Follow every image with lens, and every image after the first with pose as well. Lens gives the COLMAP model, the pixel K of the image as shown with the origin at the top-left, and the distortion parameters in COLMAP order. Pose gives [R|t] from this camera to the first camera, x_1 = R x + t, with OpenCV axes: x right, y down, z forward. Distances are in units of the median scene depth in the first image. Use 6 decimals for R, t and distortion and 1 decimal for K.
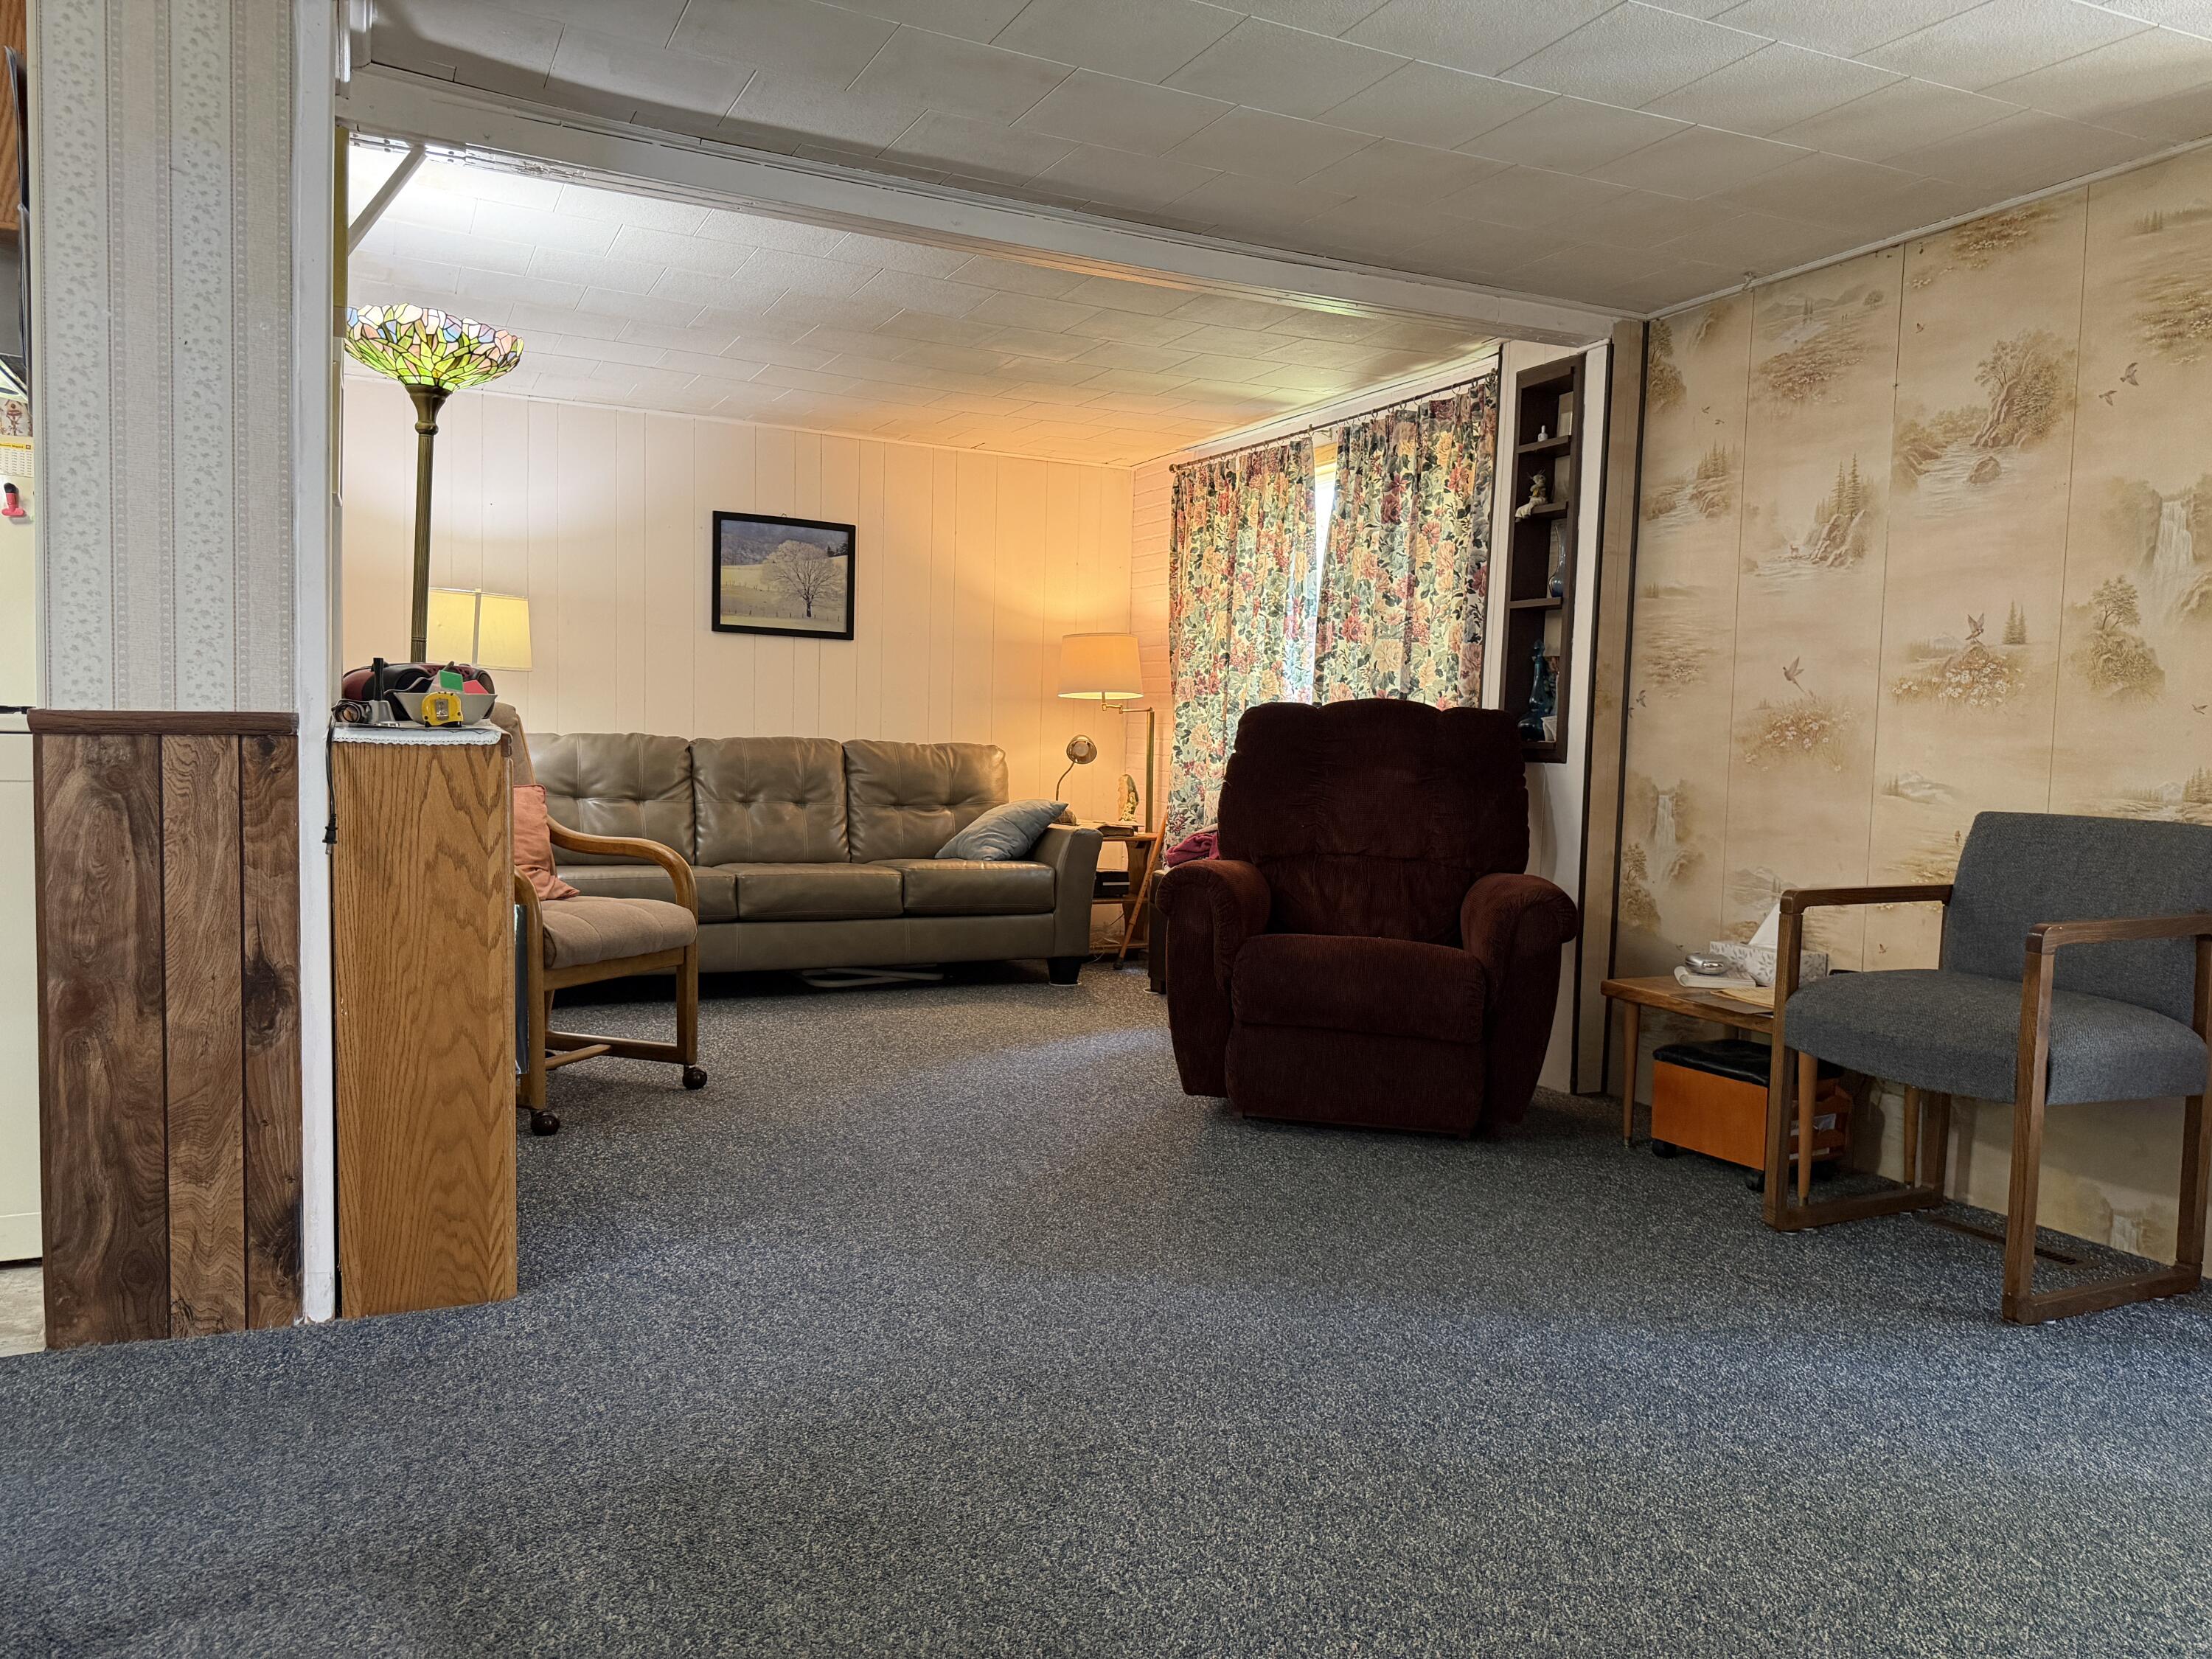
lens RADIAL K [[1574.3, 0, 1118.3], [0, 1574.3, 831.6], [0, 0, 1]] dist [0.065512, -0.077208]
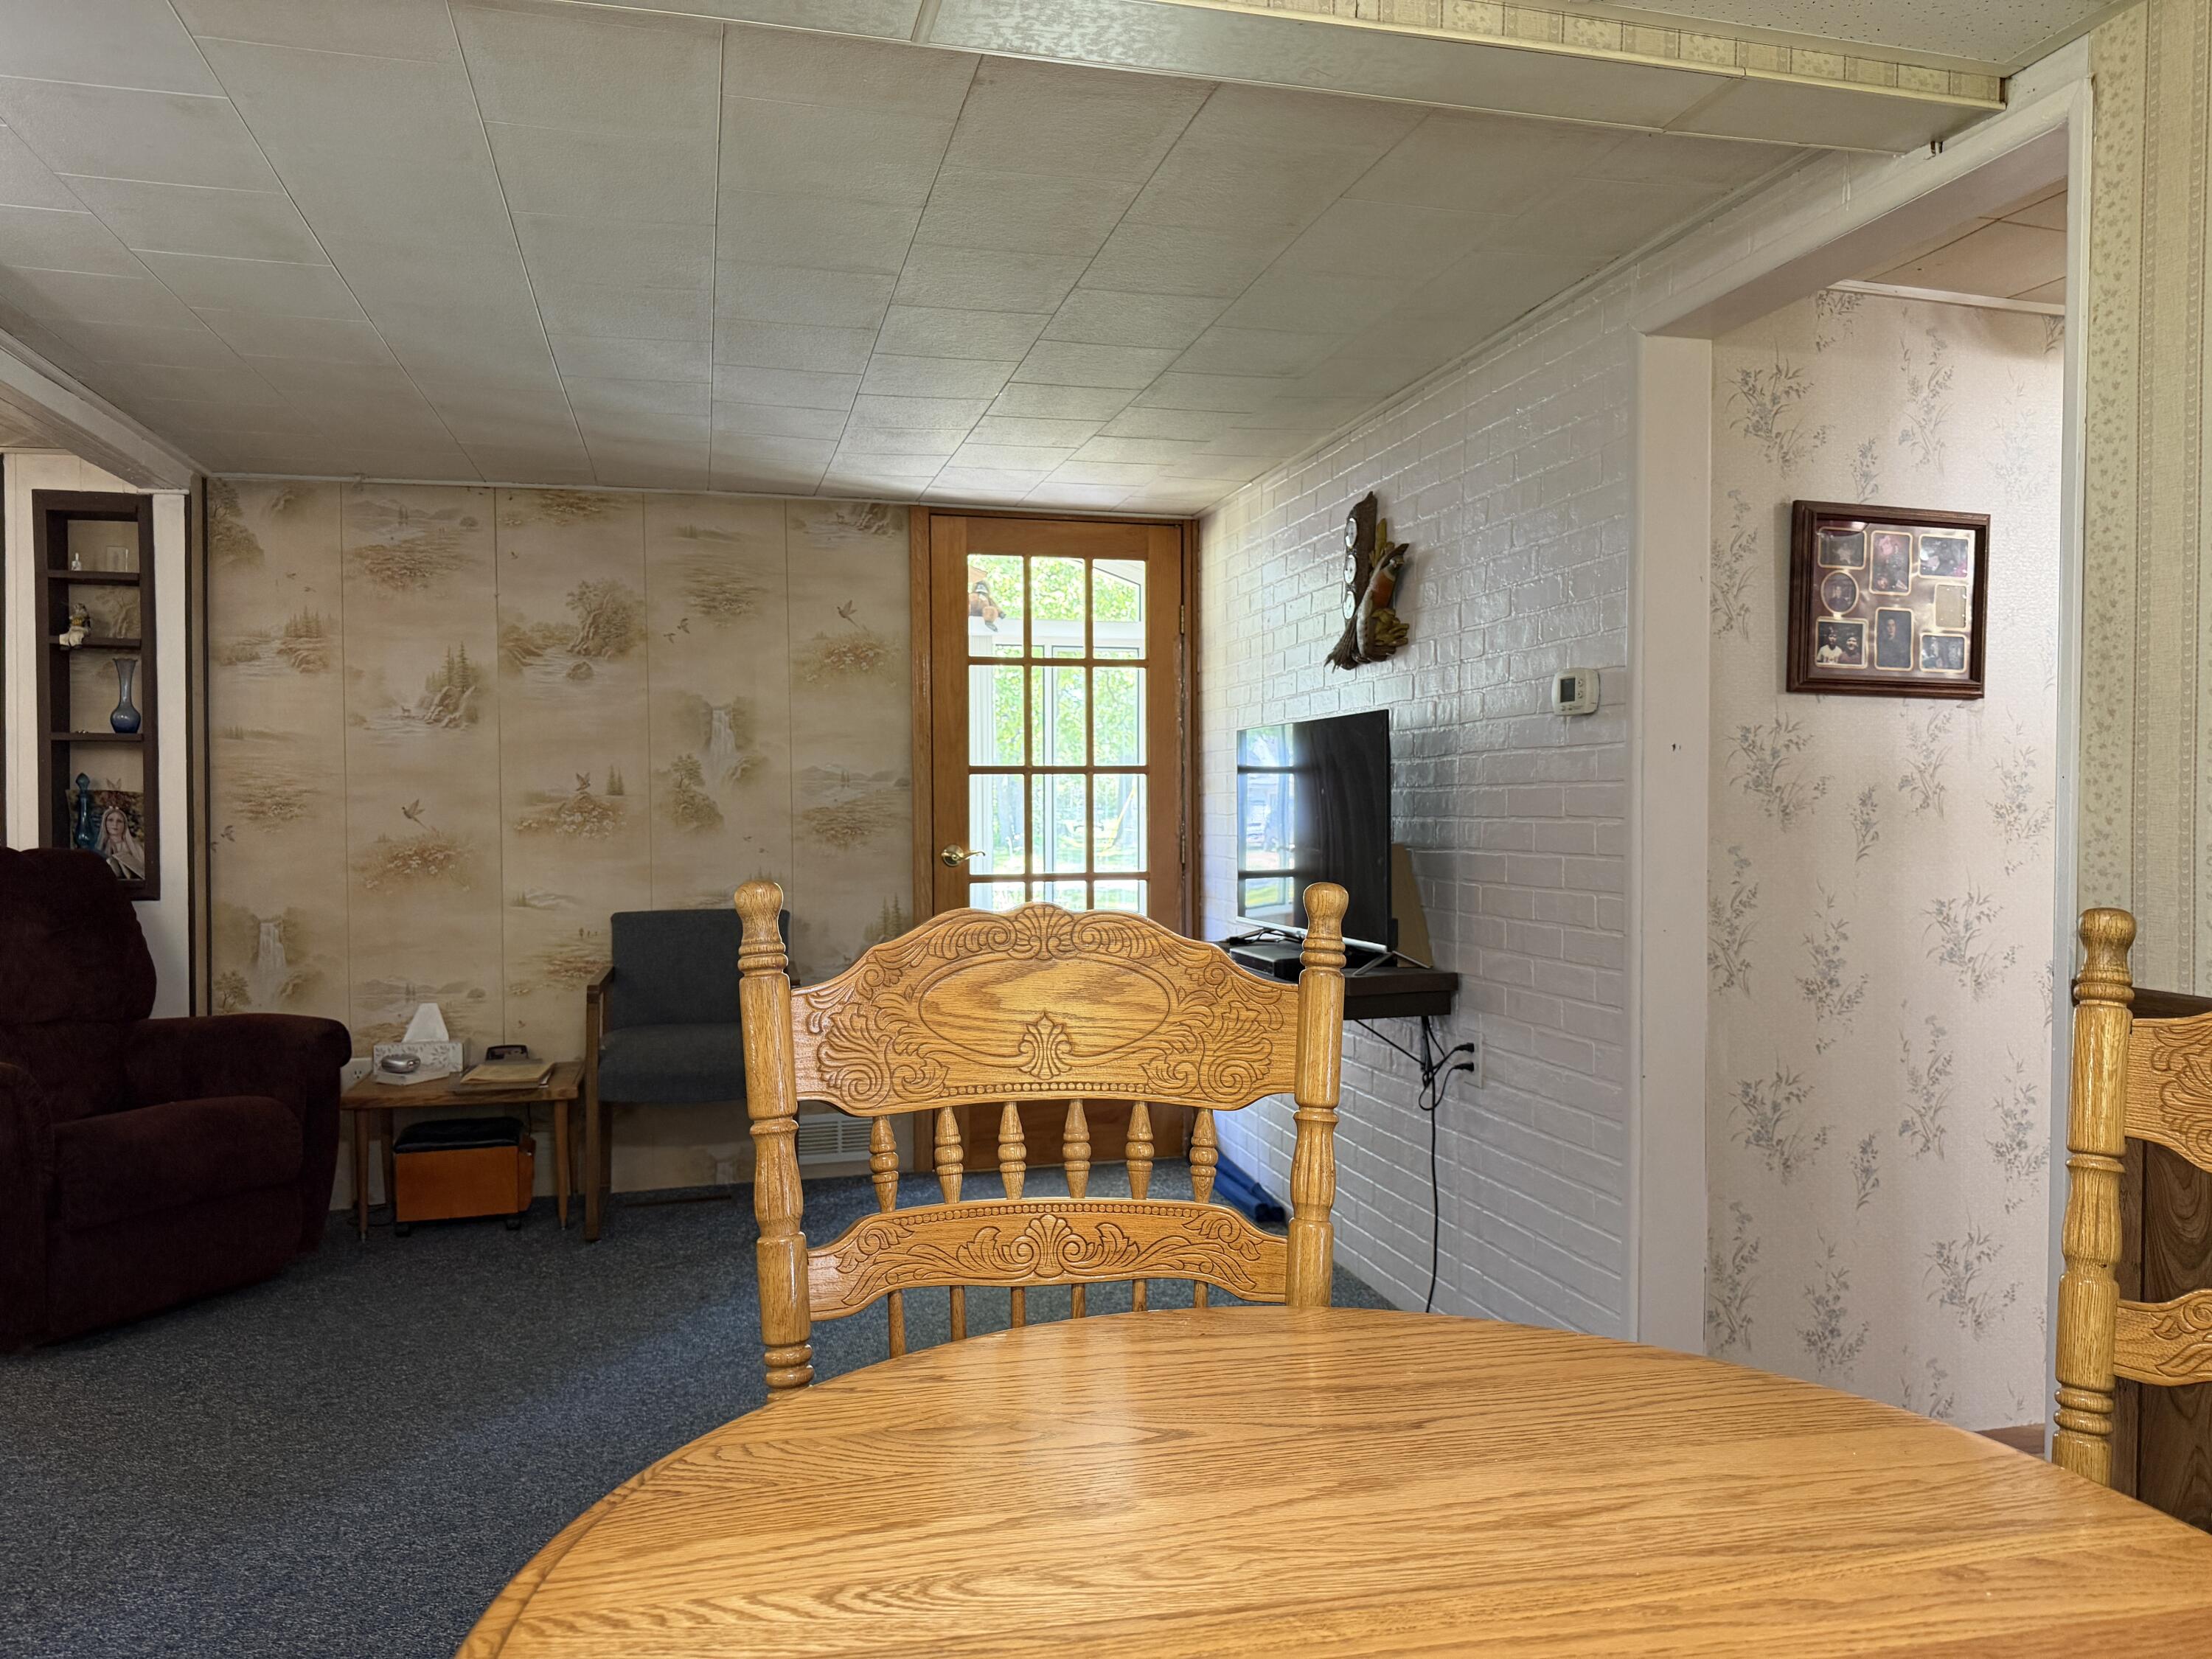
lens RADIAL K [[1563.7, 0, 1096.6], [0, 1563.7, 832.4], [0, 0, 1]] dist [0.068349, -0.087120]
pose [[0.206683, -0.046608, 0.977297, -0.679727], [0.073776, 0.996763, 0.031934, -0.089465], [-0.975622, 0.065500, 0.209453, 0.257318]]
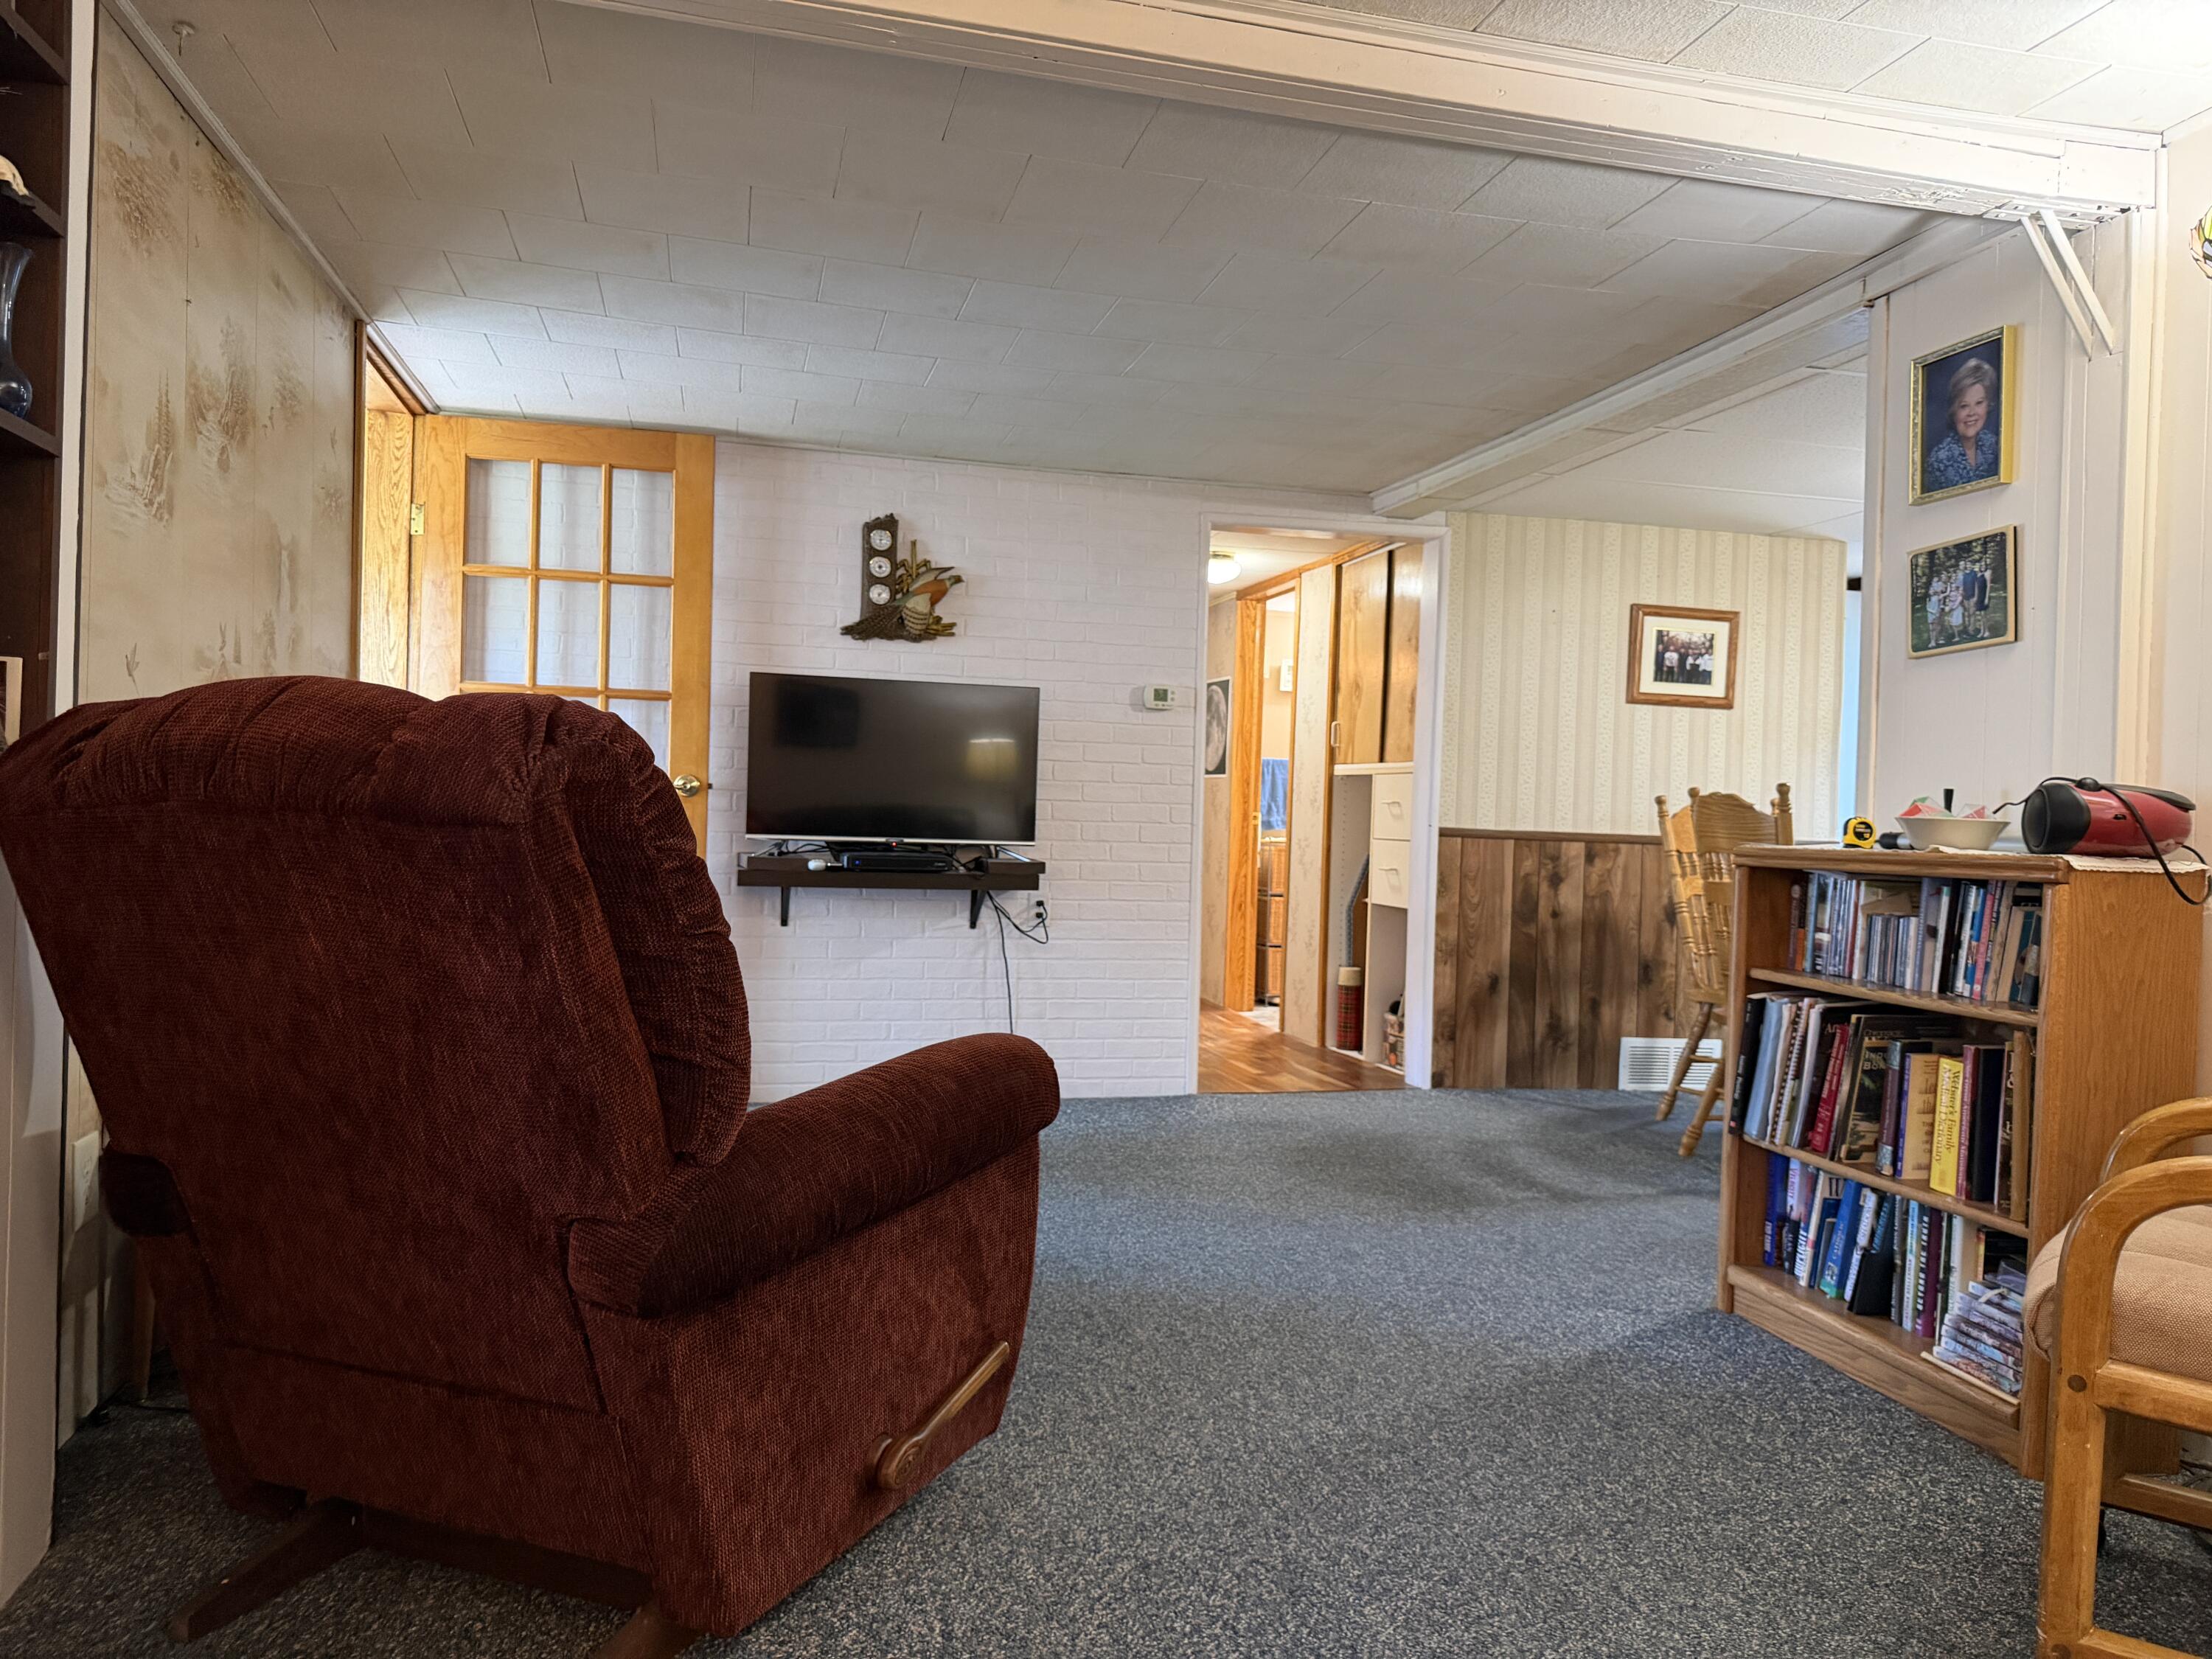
lens RADIAL K [[1561.3, 0, 1112.7], [0, 1561.3, 827.9], [0, 0, 1]] dist [0.070197, -0.005761]
pose [[-0.976167, -0.062842, 0.207721, -0.113202], [-0.046911, 0.995630, 0.080753, -0.110258], [-0.211888, 0.069084, -0.974849, 1.644625]]
